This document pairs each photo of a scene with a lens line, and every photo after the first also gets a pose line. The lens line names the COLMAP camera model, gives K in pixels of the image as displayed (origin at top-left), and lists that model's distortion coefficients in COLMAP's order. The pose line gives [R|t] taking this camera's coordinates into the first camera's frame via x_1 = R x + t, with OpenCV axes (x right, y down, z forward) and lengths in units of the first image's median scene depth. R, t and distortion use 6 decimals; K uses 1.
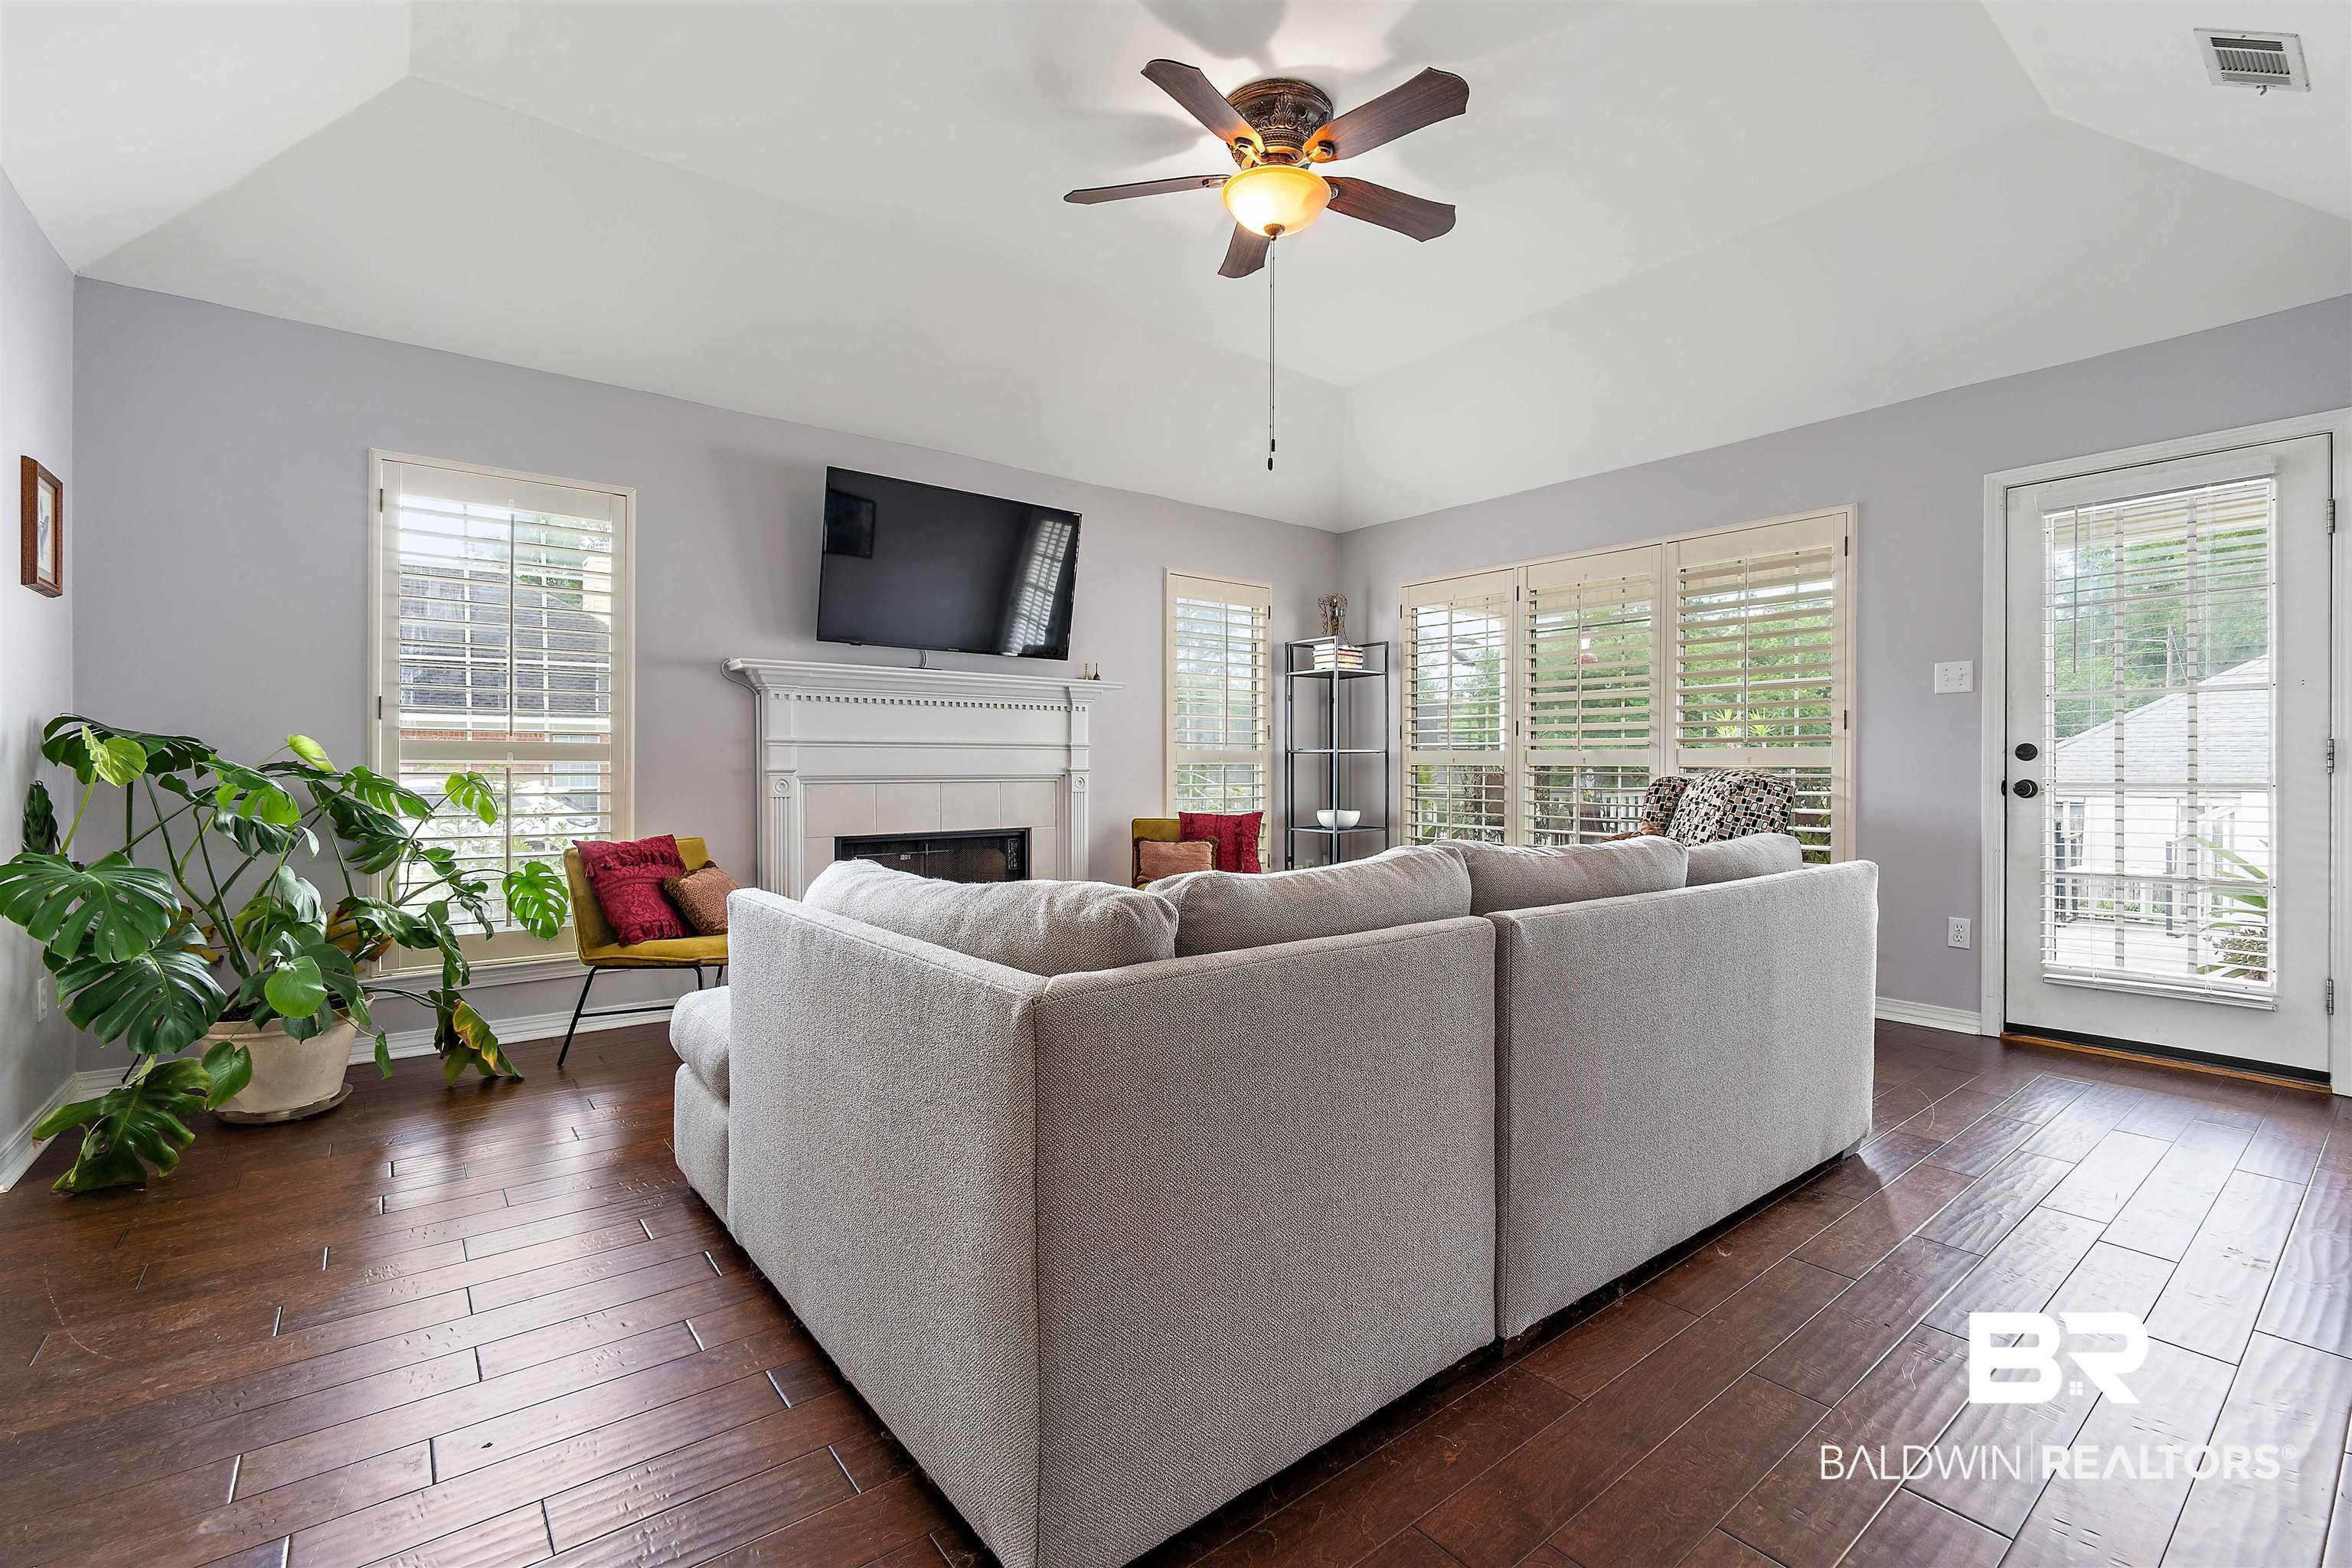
lens RADIAL K [[1024.0, 0, 1178.7], [0, 1024.0, 777.9], [0, 0, 1]] dist [-0.003330, -0.000305]
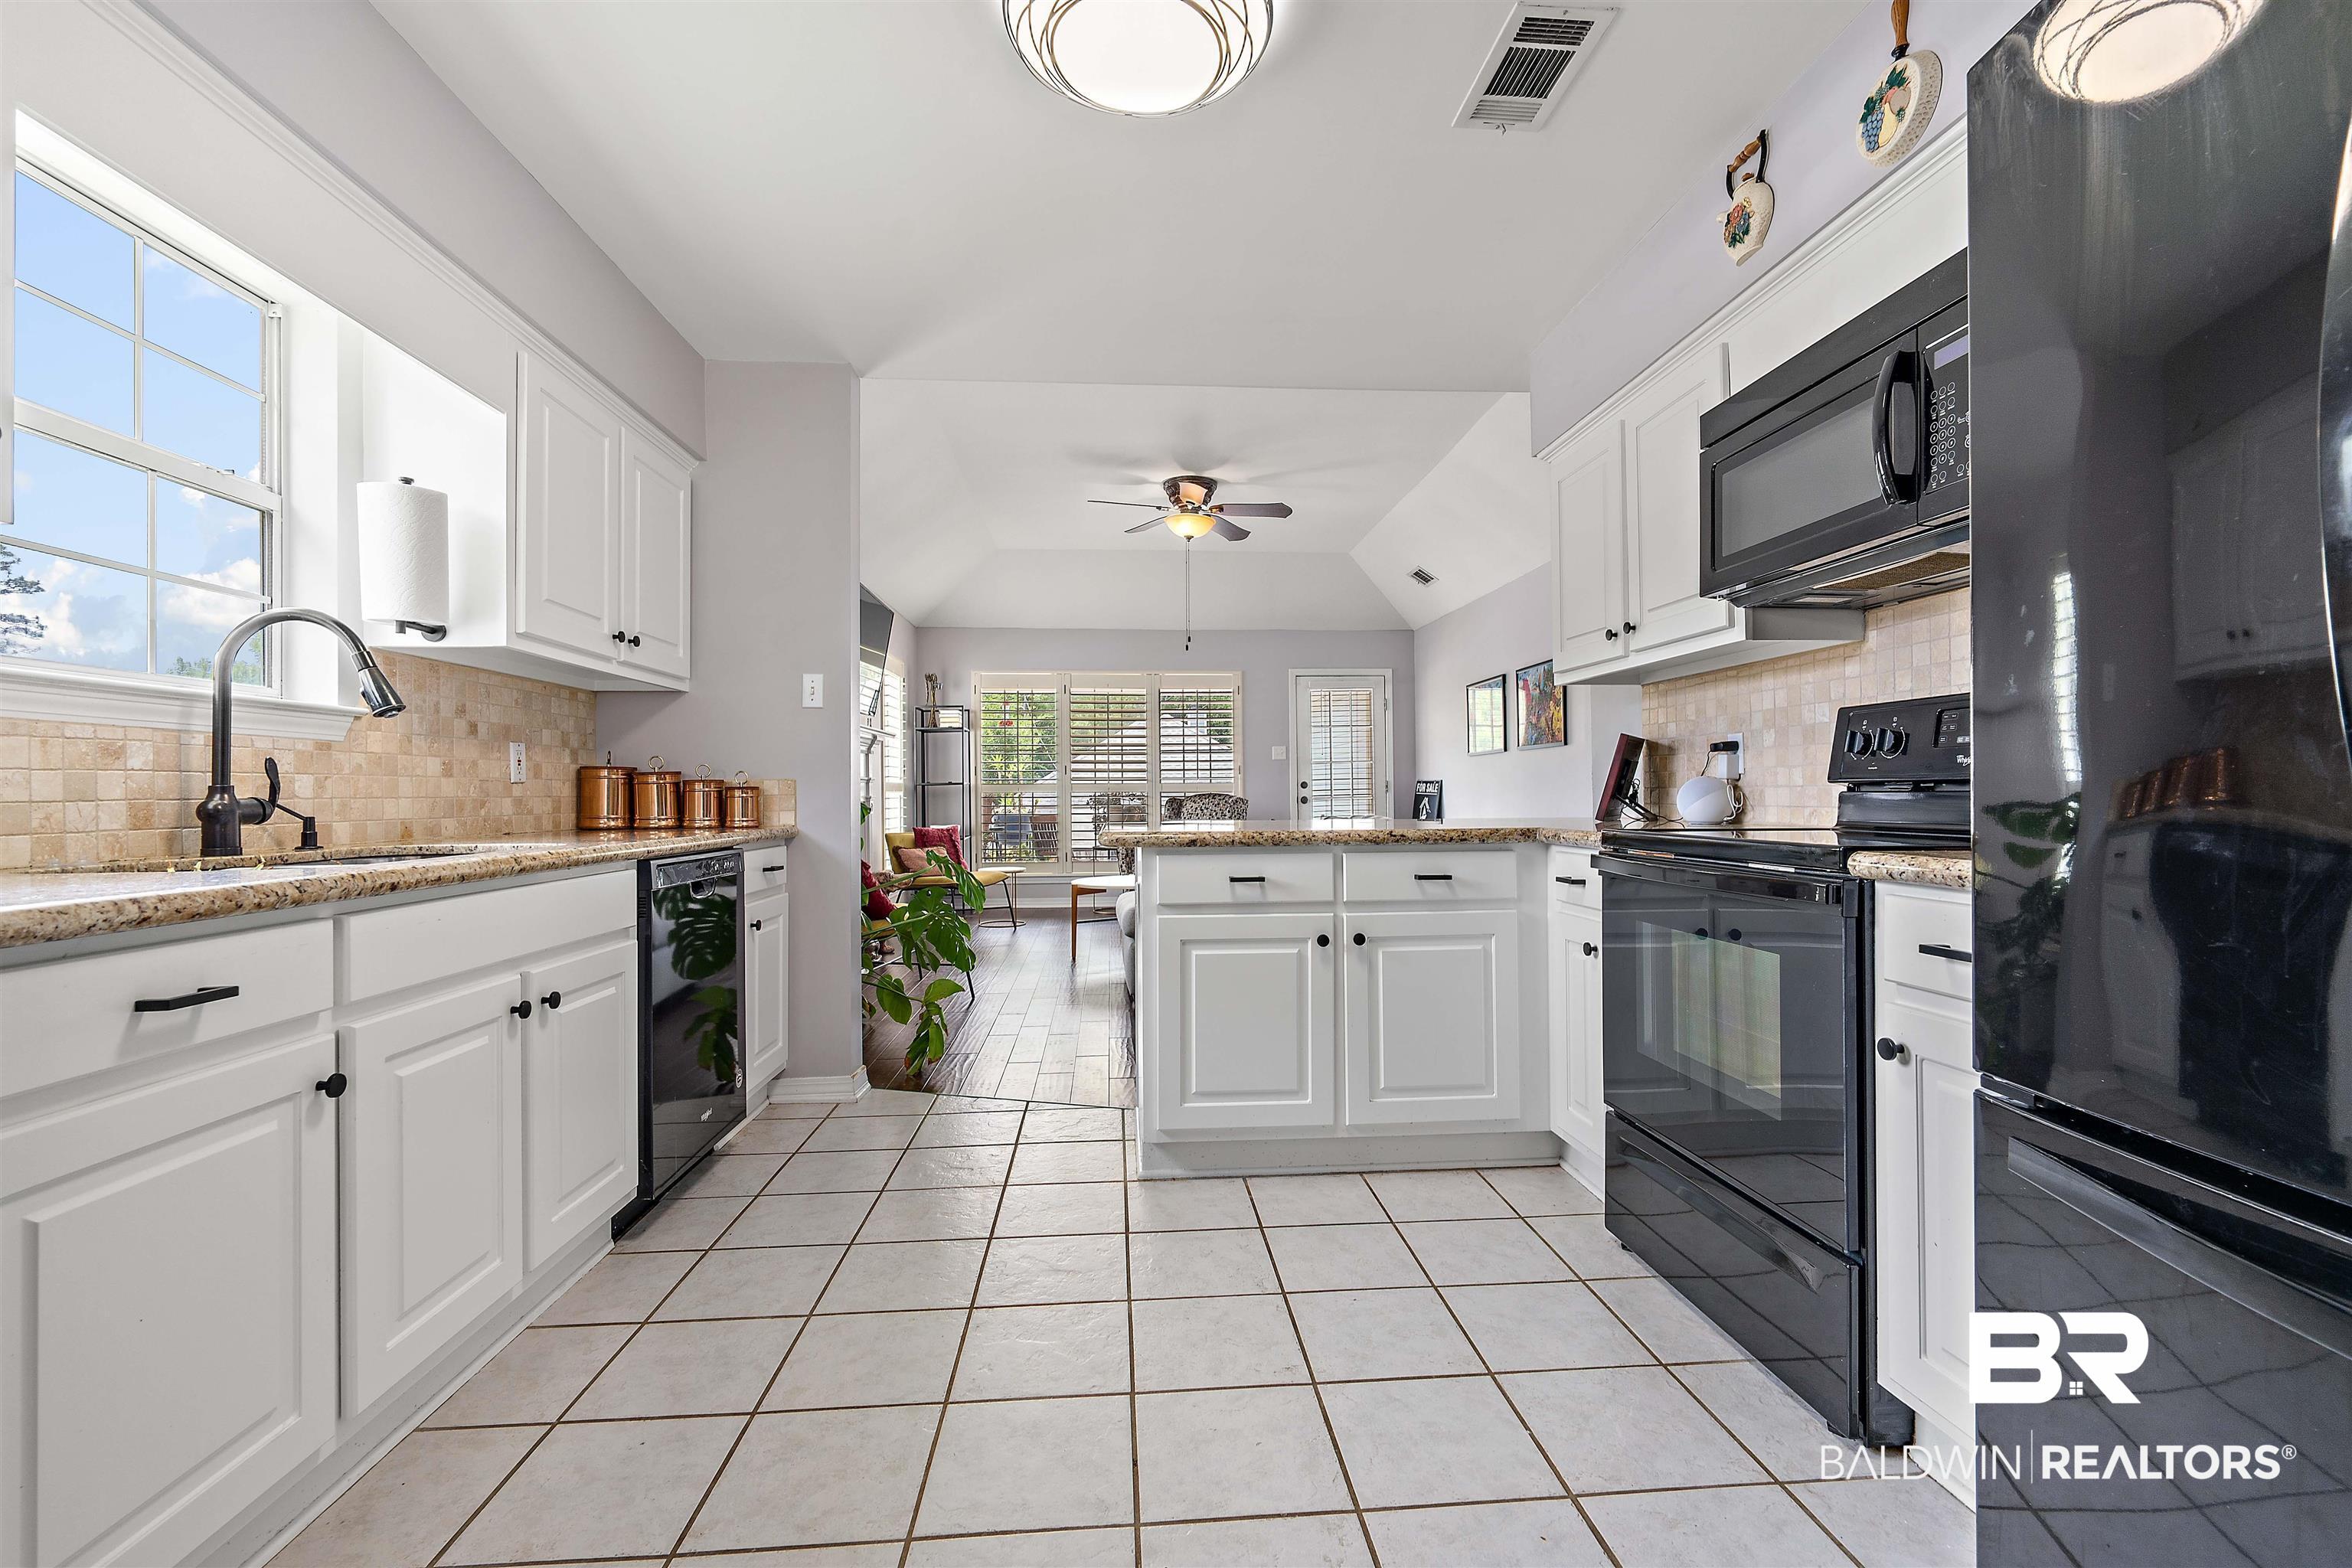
lens RADIAL K [[1024.0, 0, 1178.7], [0, 1024.0, 777.9], [0, 0, 1]] dist [-0.003330, -0.000305]
pose [[0.565176, 0.002329, 0.824967, -1.317623], [0.013009, 0.999847, -0.011734, -0.017449], [-0.824868, 0.017364, 0.565059, -0.130104]]
